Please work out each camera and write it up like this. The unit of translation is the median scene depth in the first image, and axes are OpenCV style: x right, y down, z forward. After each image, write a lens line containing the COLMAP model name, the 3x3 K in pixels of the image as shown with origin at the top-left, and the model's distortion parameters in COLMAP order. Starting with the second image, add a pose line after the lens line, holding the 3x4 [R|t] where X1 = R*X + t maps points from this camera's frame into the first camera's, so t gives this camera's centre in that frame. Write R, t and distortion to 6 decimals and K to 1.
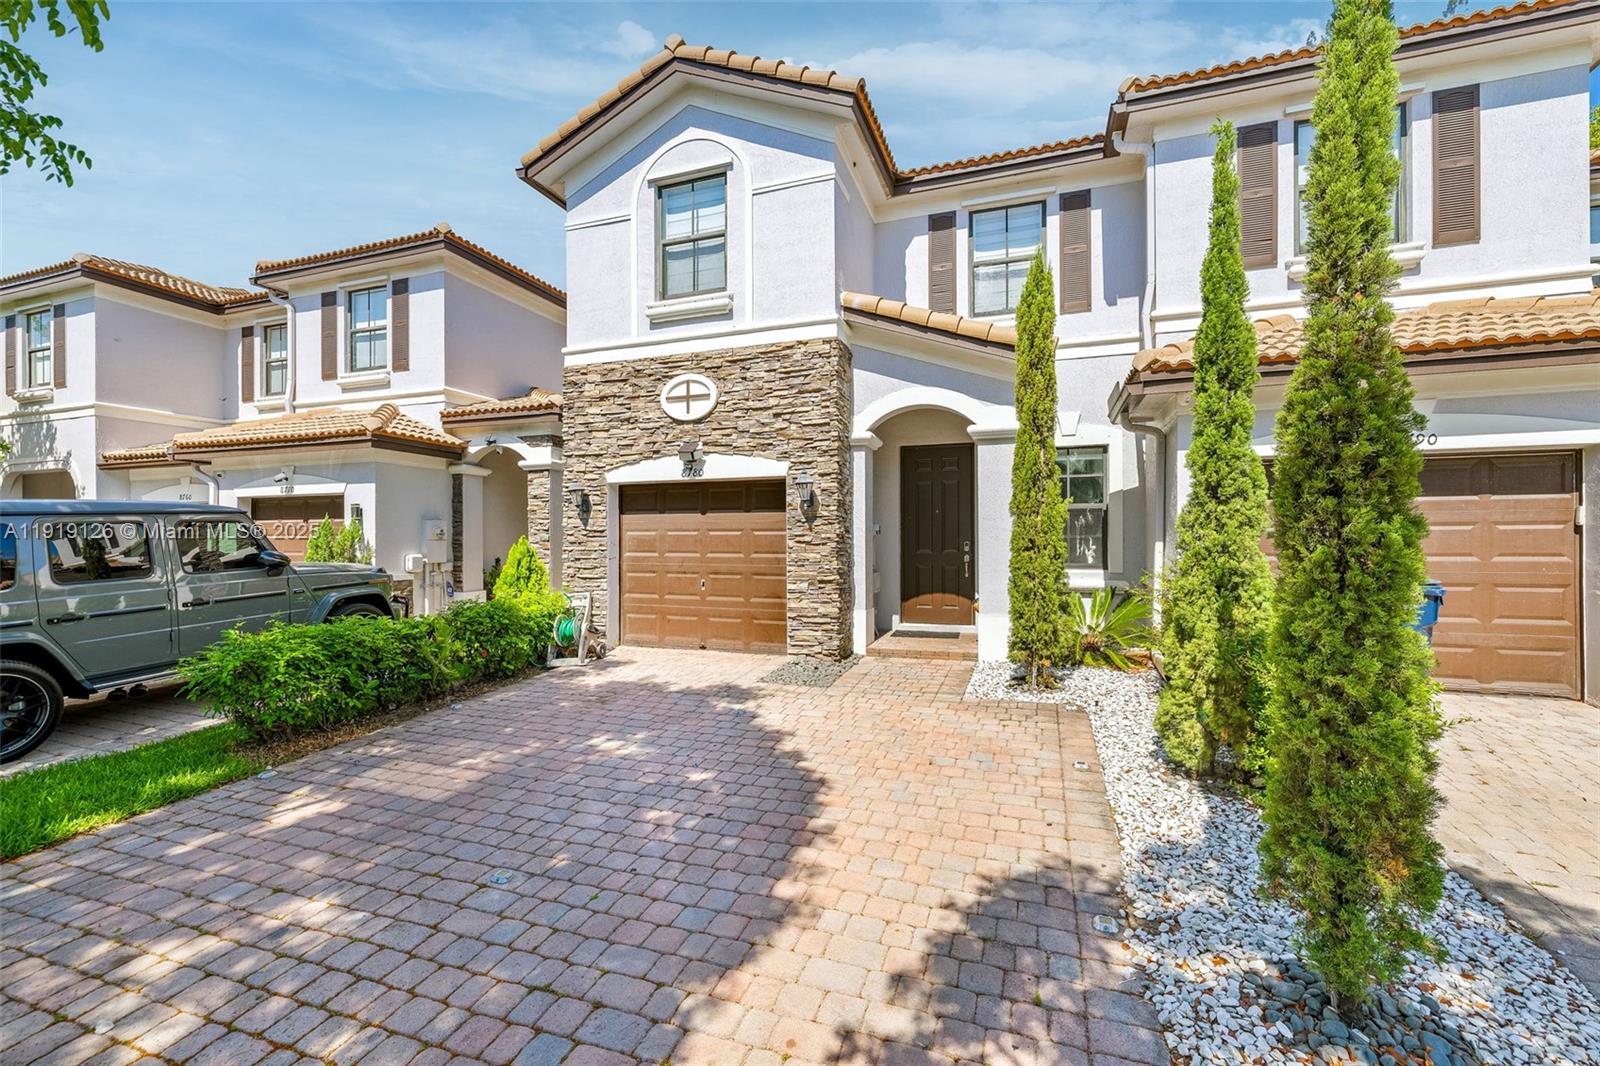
lens RADIAL K [[677.7, 0, 791.3], [0, 677.7, 530.8], [0, 0, 1]] dist [0.003075, 0.000127]
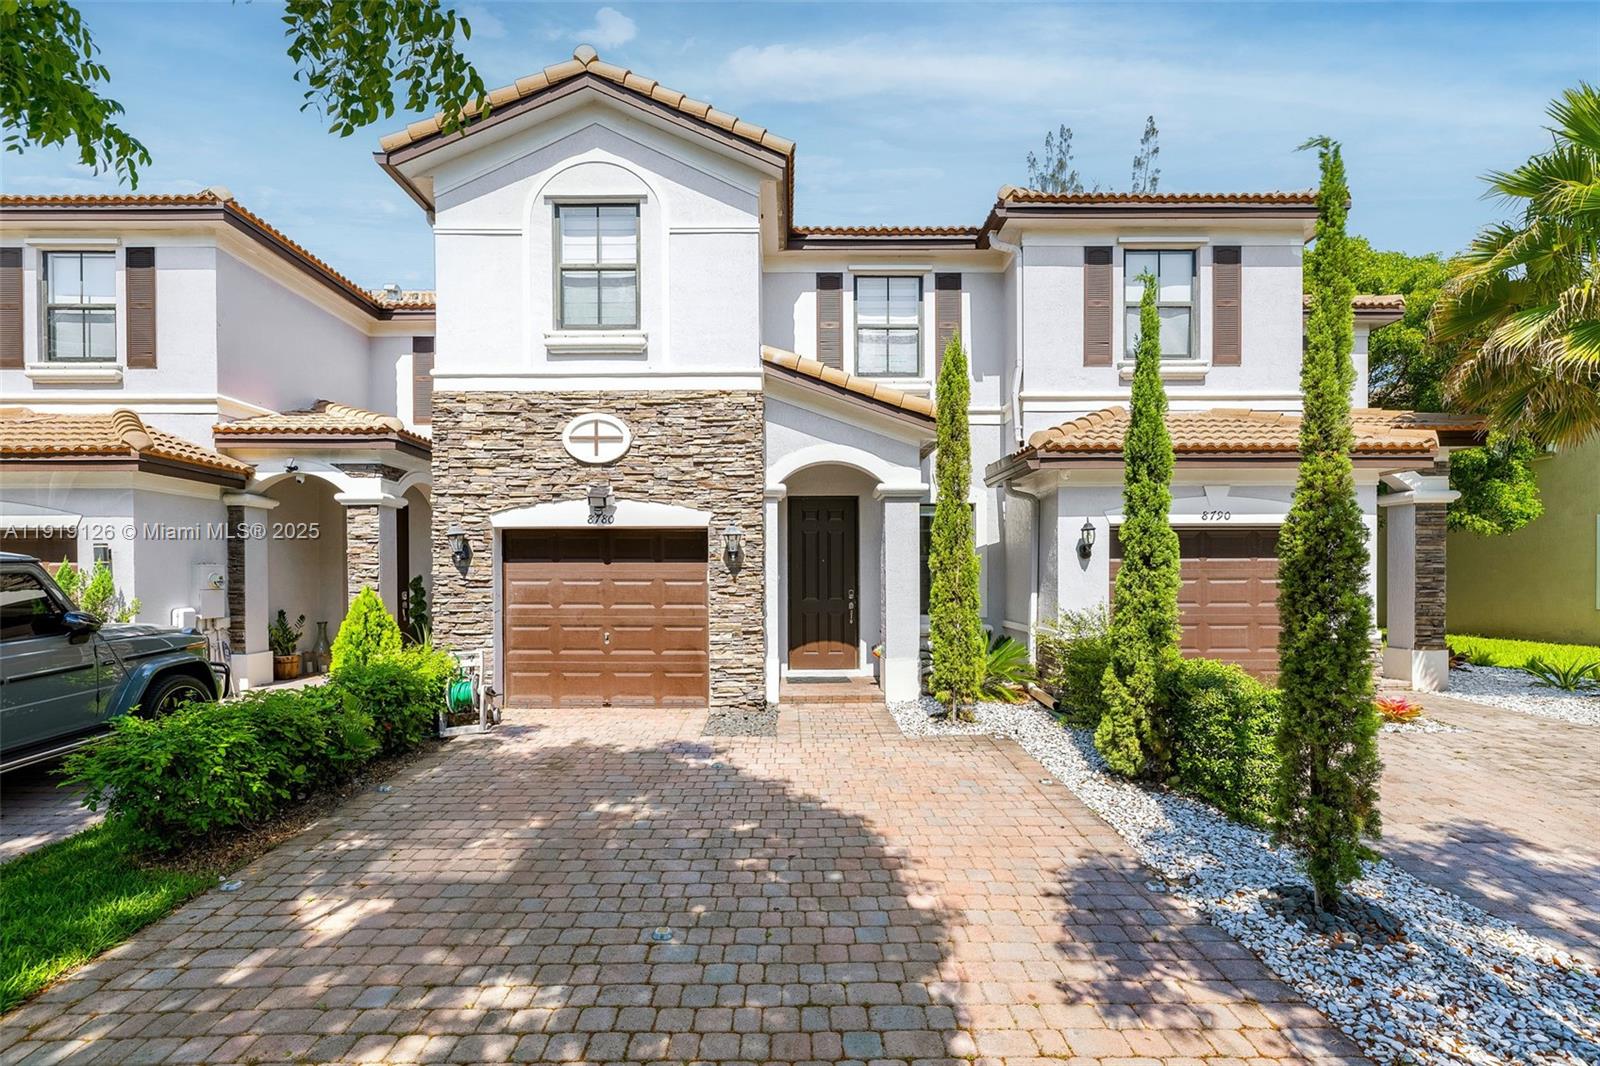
lens RADIAL K [[732.7, 0, 798.6], [0, 732.7, 572.0], [0, 0, 1]] dist [0.003418, 0.000385]
pose [[0.939882, 0.002891, 0.341488, -0.243408], [-0.004645, 0.999980, 0.004320, -0.019126], [-0.341469, -0.005647, 0.939876, -0.047121]]
